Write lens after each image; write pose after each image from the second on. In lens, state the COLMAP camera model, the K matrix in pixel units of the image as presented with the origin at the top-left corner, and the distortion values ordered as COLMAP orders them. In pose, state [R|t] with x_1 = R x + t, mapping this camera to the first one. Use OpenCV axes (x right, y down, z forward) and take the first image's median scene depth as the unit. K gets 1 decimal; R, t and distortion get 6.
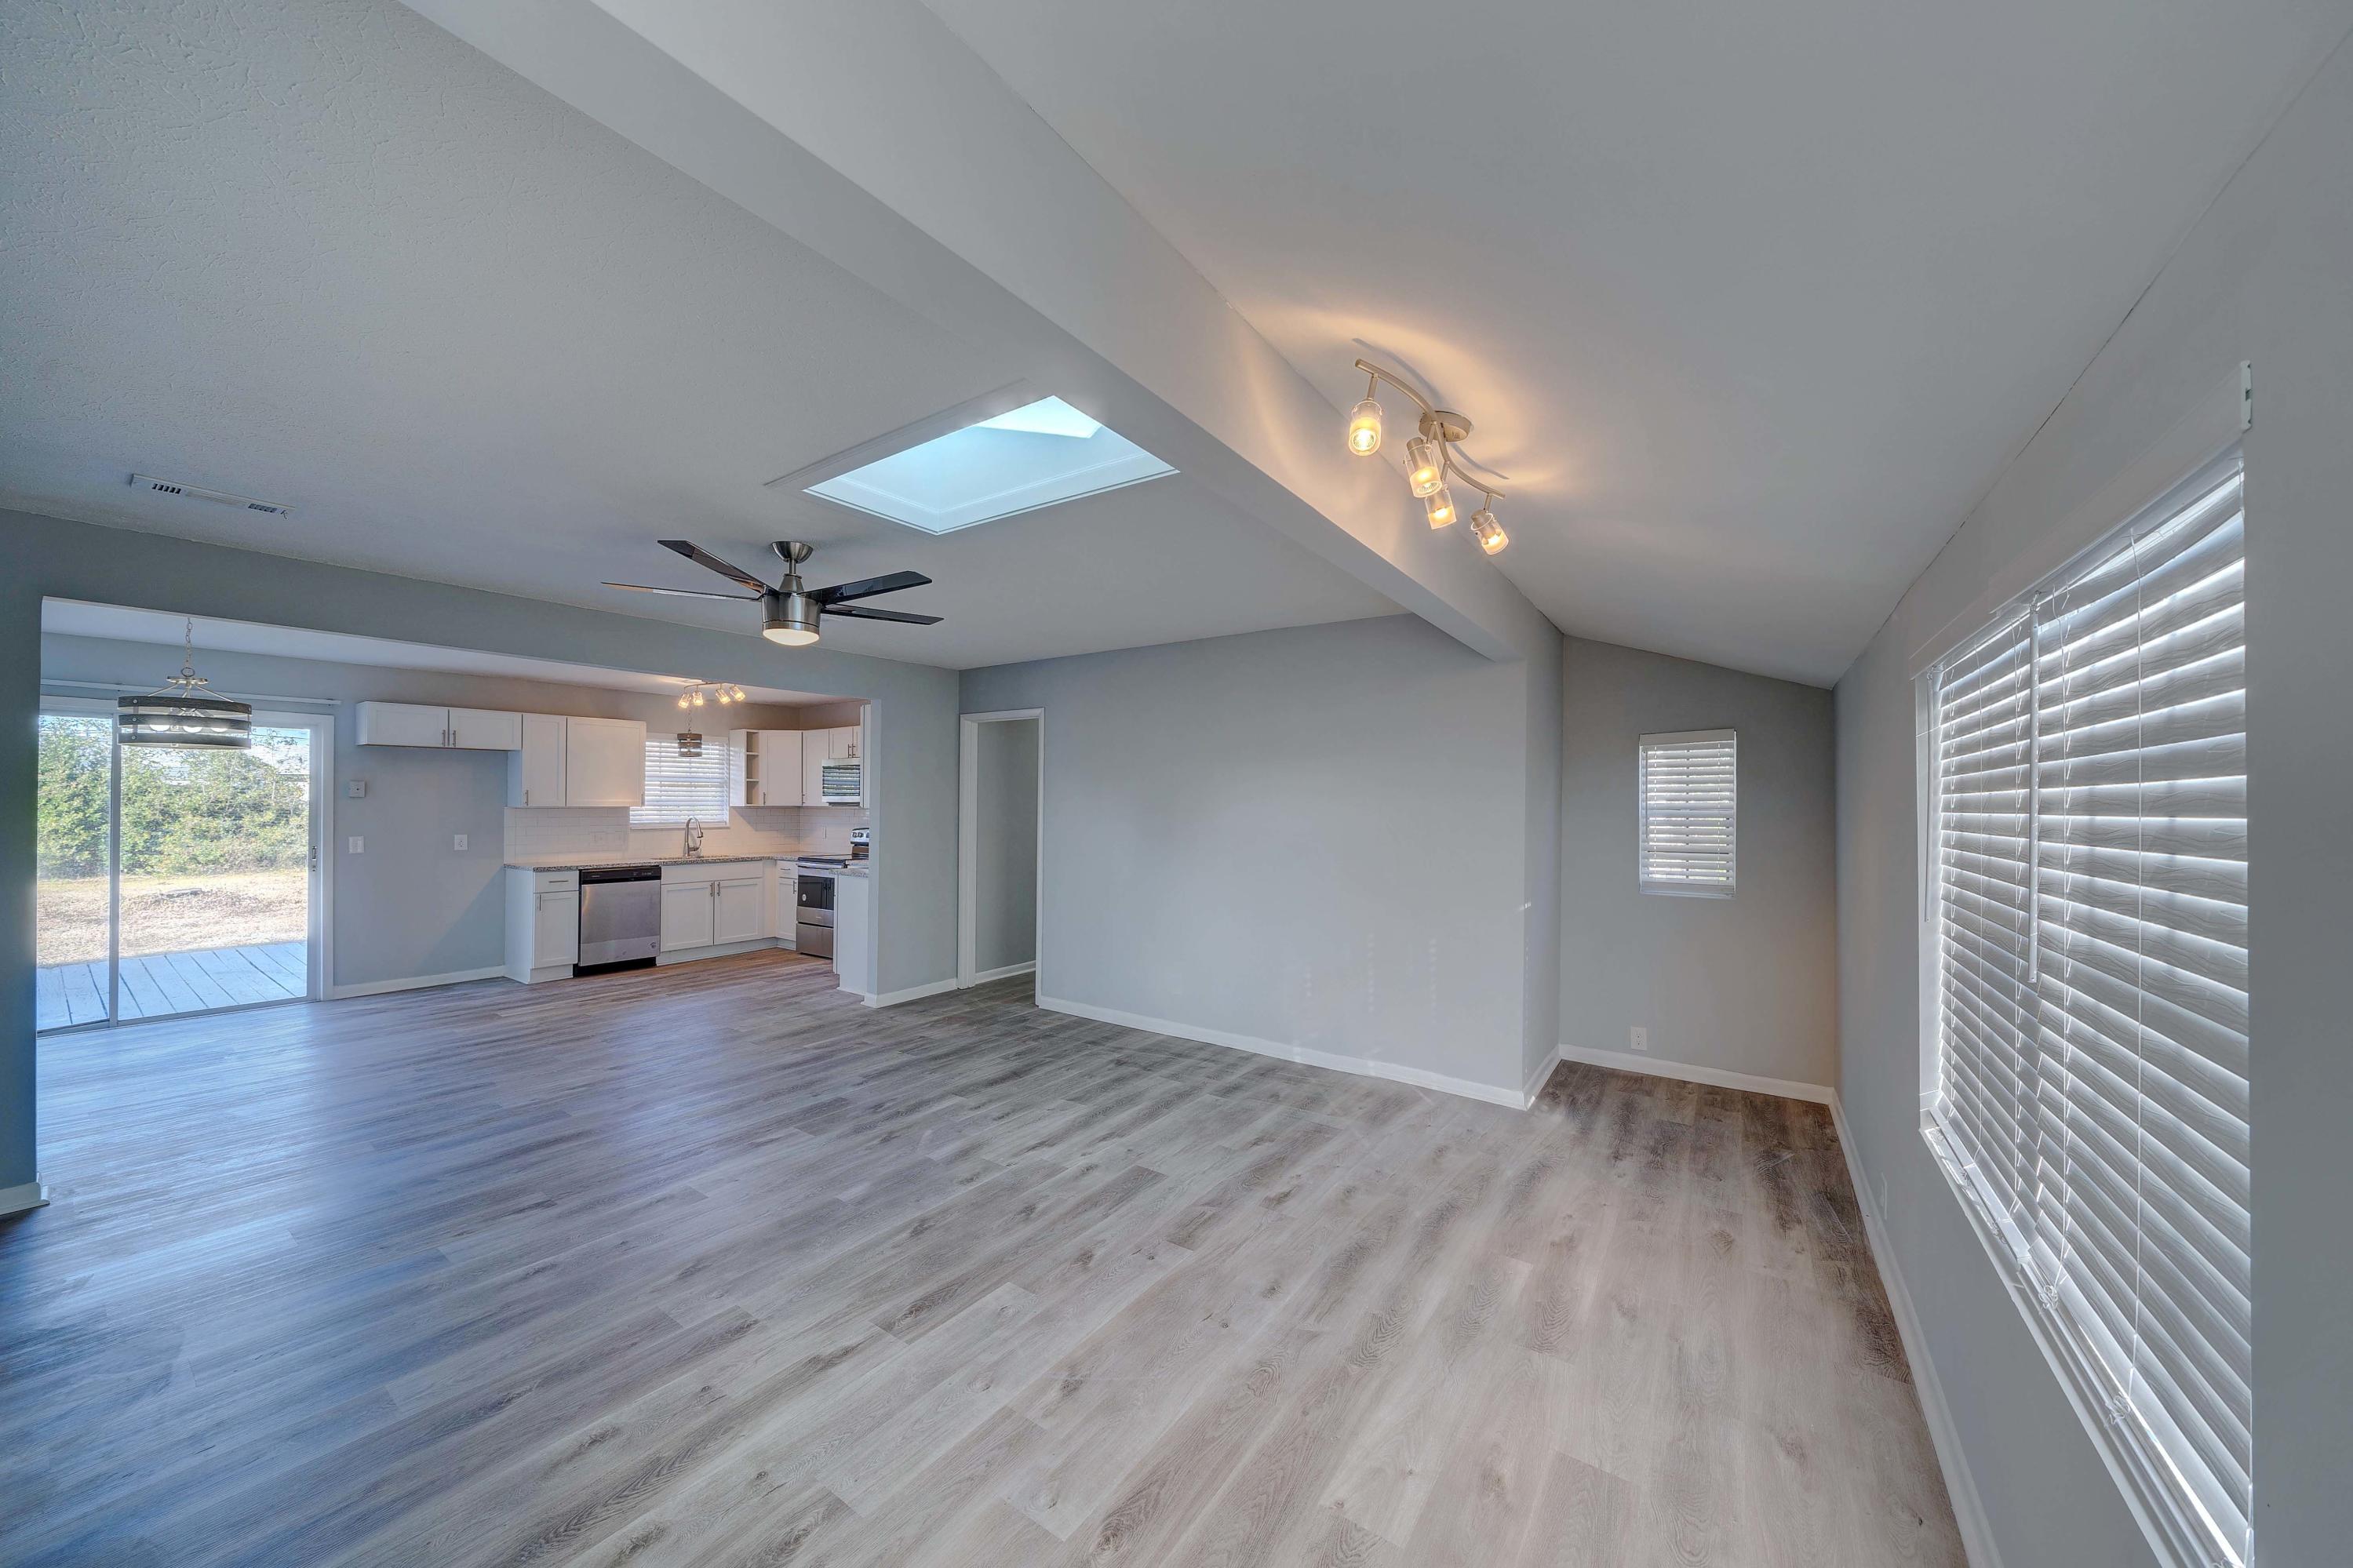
lens RADIAL K [[811.0, 0, 1165.8], [0, 811.0, 797.3], [0, 0, 1]] dist [-0.001695, -0.000112]
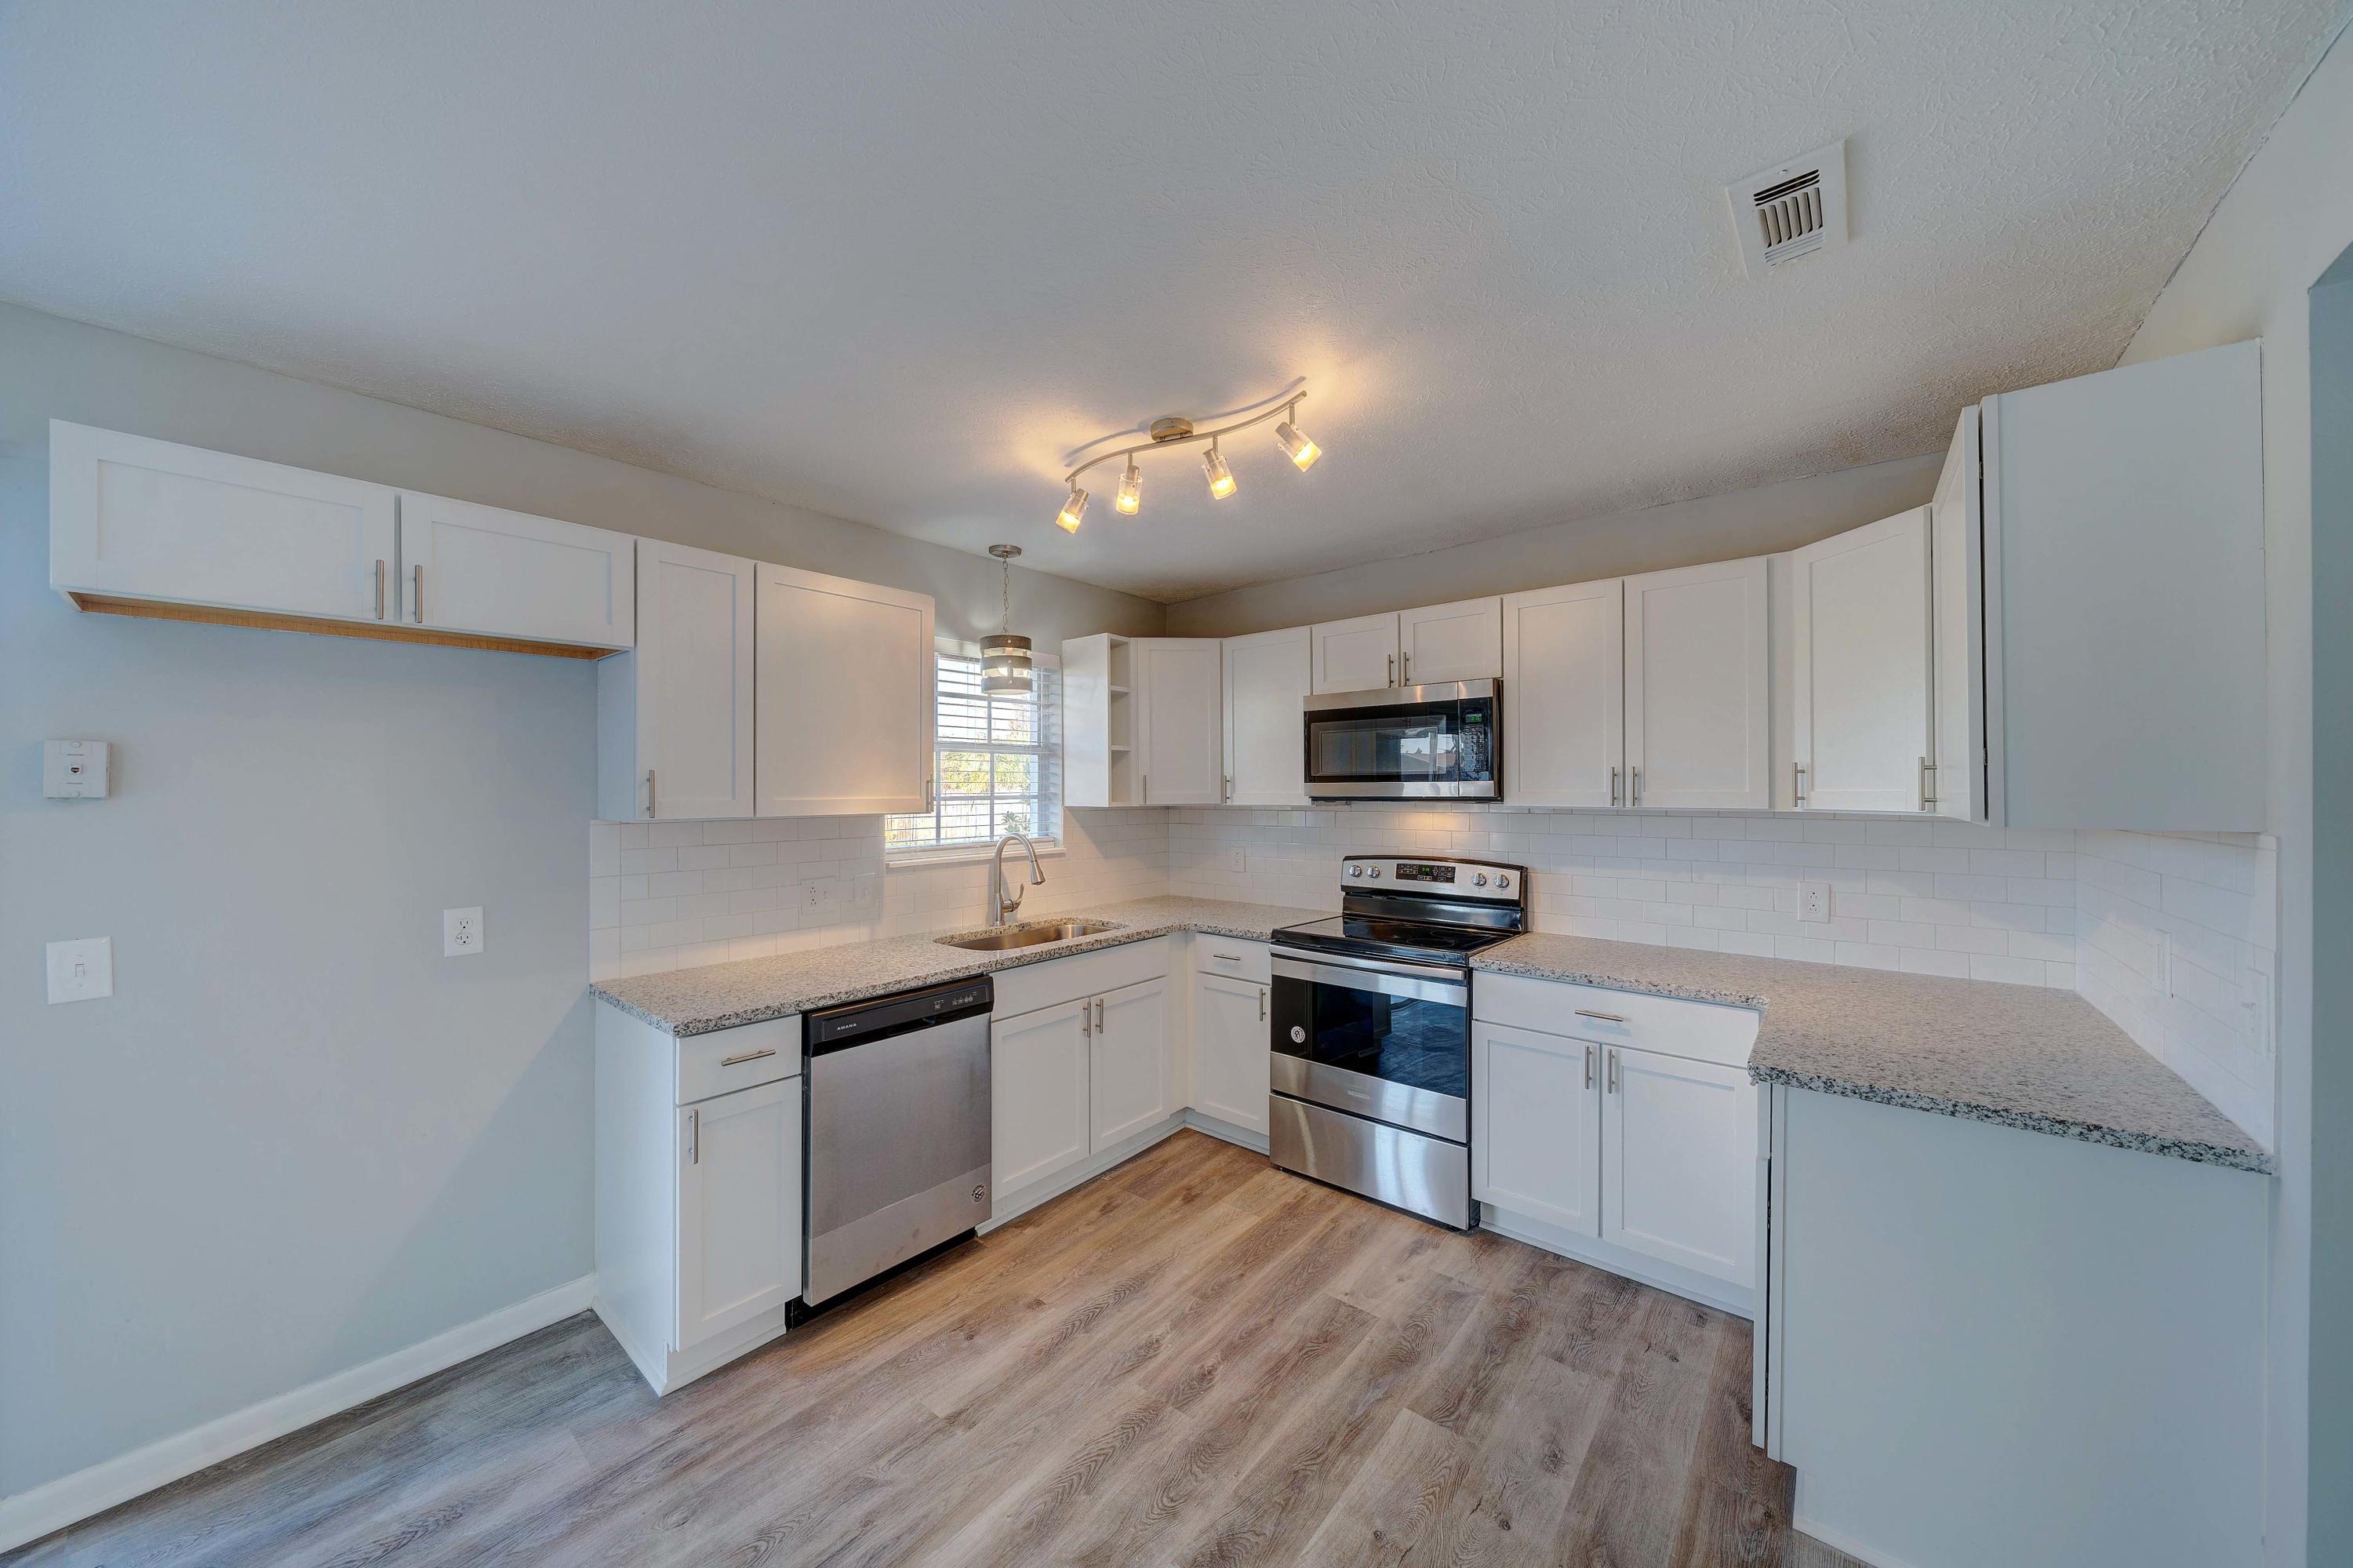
lens RADIAL K [[813.3, 0, 1168.1], [0, 813.3, 779.2], [0, 0, 1]] dist [0.000575, 0.000036]
pose [[0.996483, -0.008350, -0.083383, -0.500922], [0.008230, 0.999965, -0.001787, -0.002814], [0.083395, 0.001094, 0.996516, 0.625152]]
